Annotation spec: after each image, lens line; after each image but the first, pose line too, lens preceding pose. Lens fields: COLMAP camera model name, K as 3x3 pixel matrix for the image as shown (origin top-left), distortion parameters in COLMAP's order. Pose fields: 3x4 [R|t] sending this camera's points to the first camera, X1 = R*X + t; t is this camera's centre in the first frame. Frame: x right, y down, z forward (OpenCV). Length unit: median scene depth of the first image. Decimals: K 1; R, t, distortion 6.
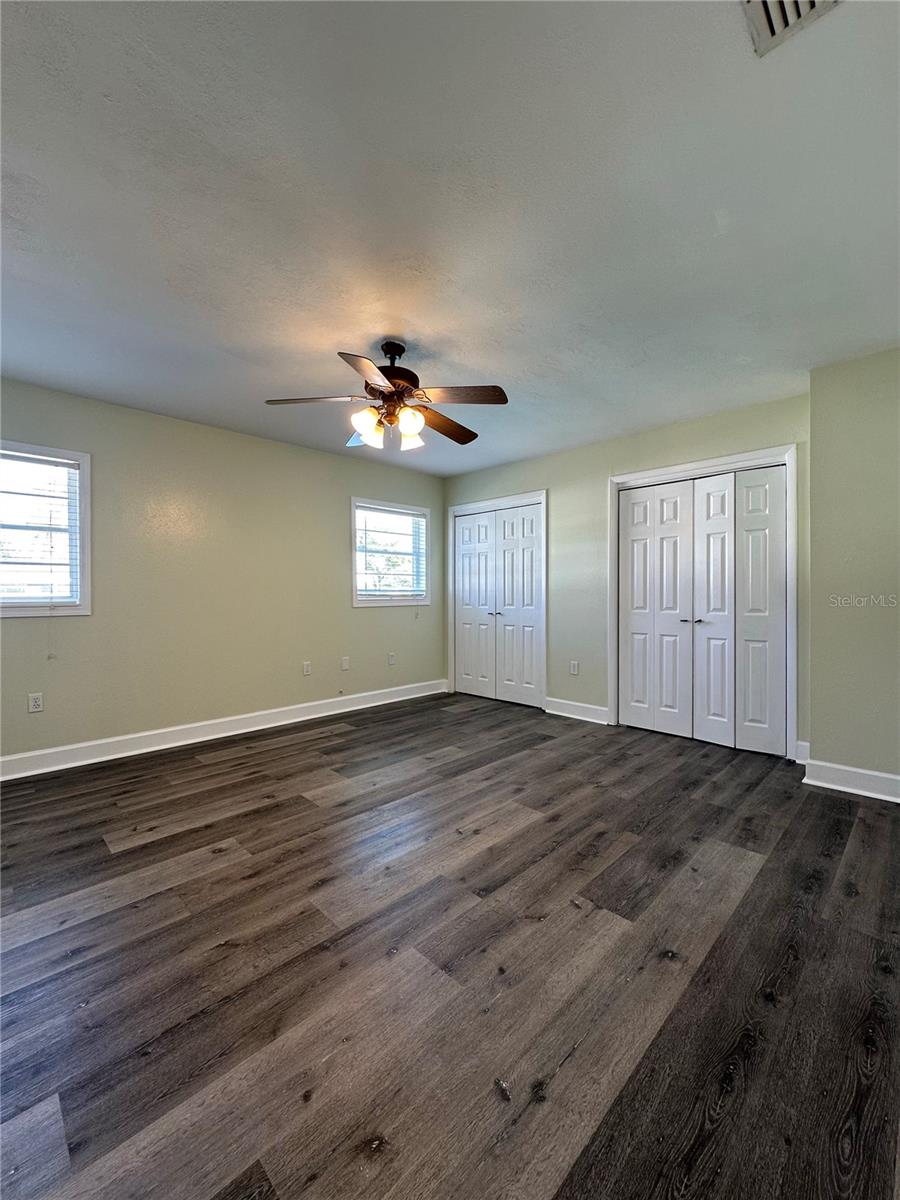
lens RADIAL K [[481.0, 0, 450.0], [0, 481.0, 600.0], [0, 0, 1]] dist [-0.000763, 0.000034]
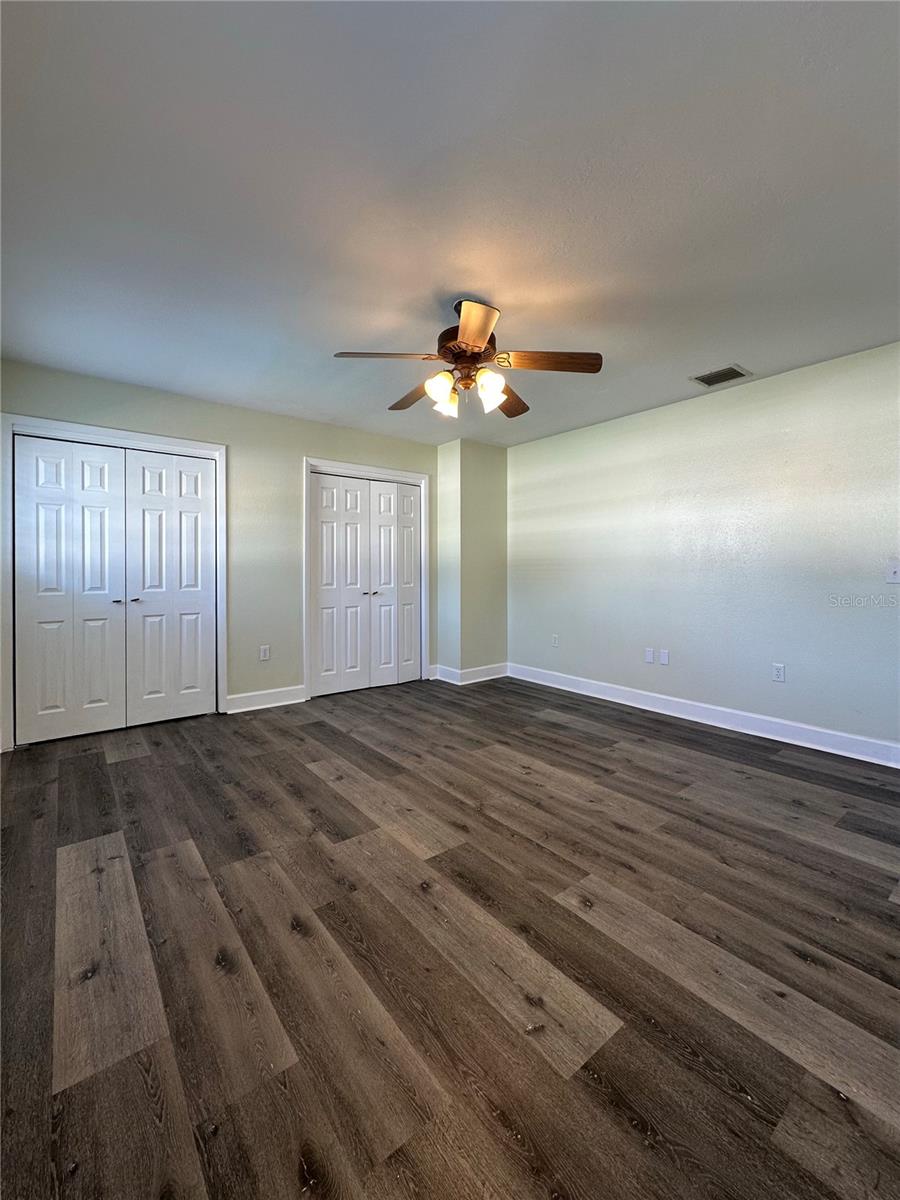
lens RADIAL K [[493.8, 0, 450.0], [0, 493.8, 574.1], [0, 0, 1]] dist [-0.001188, 0.000360]
pose [[0.118549, -0.004790, 0.992937, -0.975632], [0.011545, 0.999927, 0.003445, -0.010707], [-0.992881, 0.011055, 0.118595, 0.841154]]
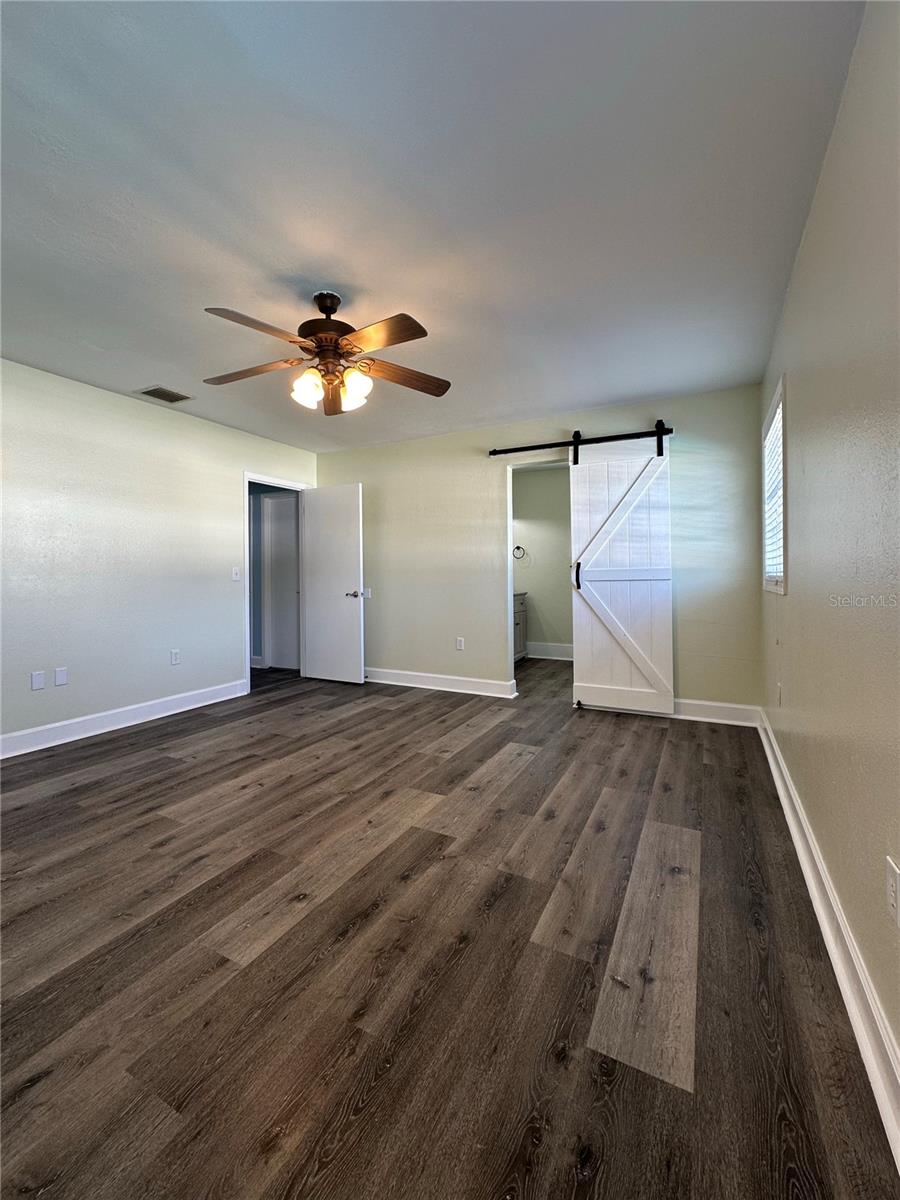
lens RADIAL K [[493.8, 0, 450.0], [0, 493.8, 574.1], [0, 0, 1]] dist [-0.001188, 0.000360]
pose [[-0.954302, 0.008596, -0.298720, -0.050155], [0.005454, 0.999921, 0.011349, -0.012833], [0.298794, 0.009201, -0.954273, 1.794753]]
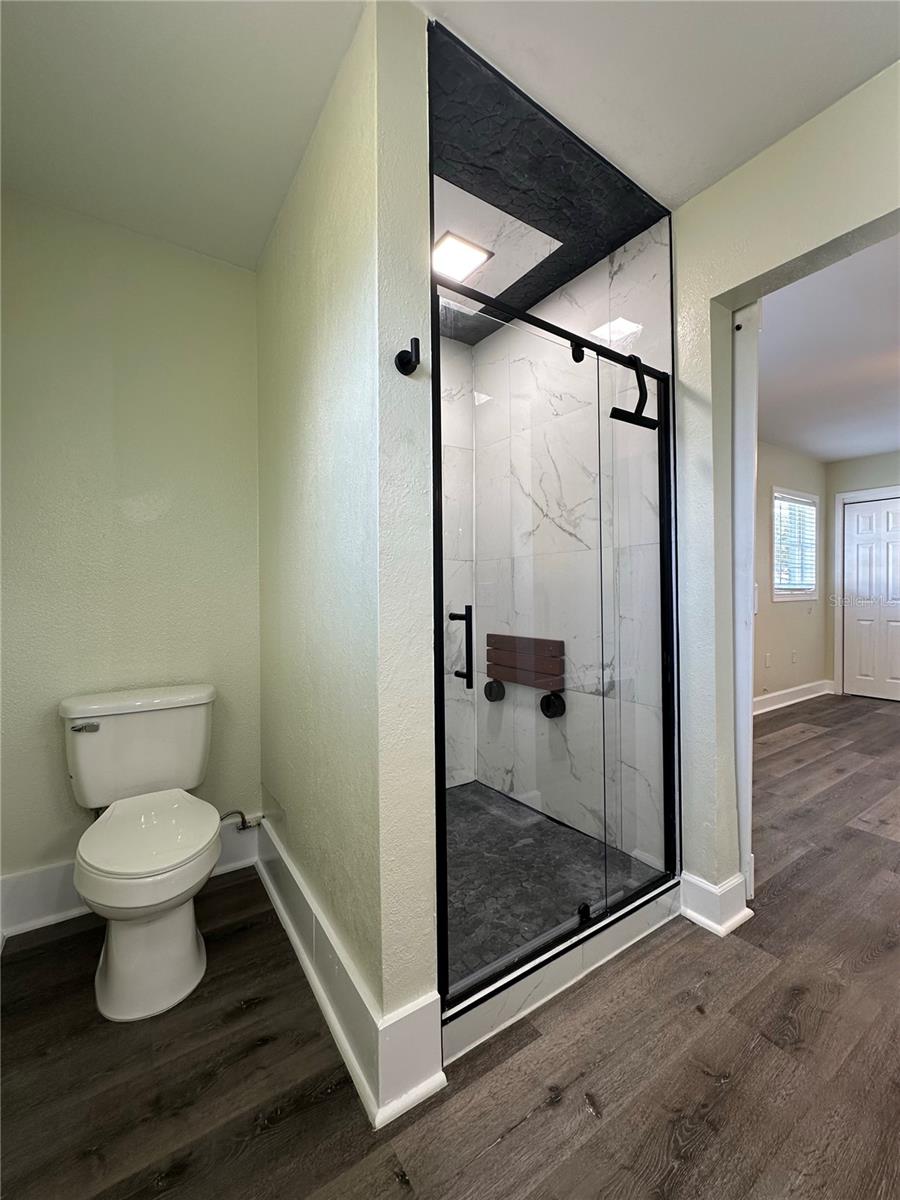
lens RADIAL K [[489.9, 0, 450.0], [0, 489.9, 600.0], [0, 0, 1]] dist [-0.002945, -0.000292]
pose [[0.980370, -0.004009, -0.197125, -1.068605], [0.005044, 0.999976, 0.004749, 0.005689], [0.197101, -0.005650, 0.980367, -0.136839]]
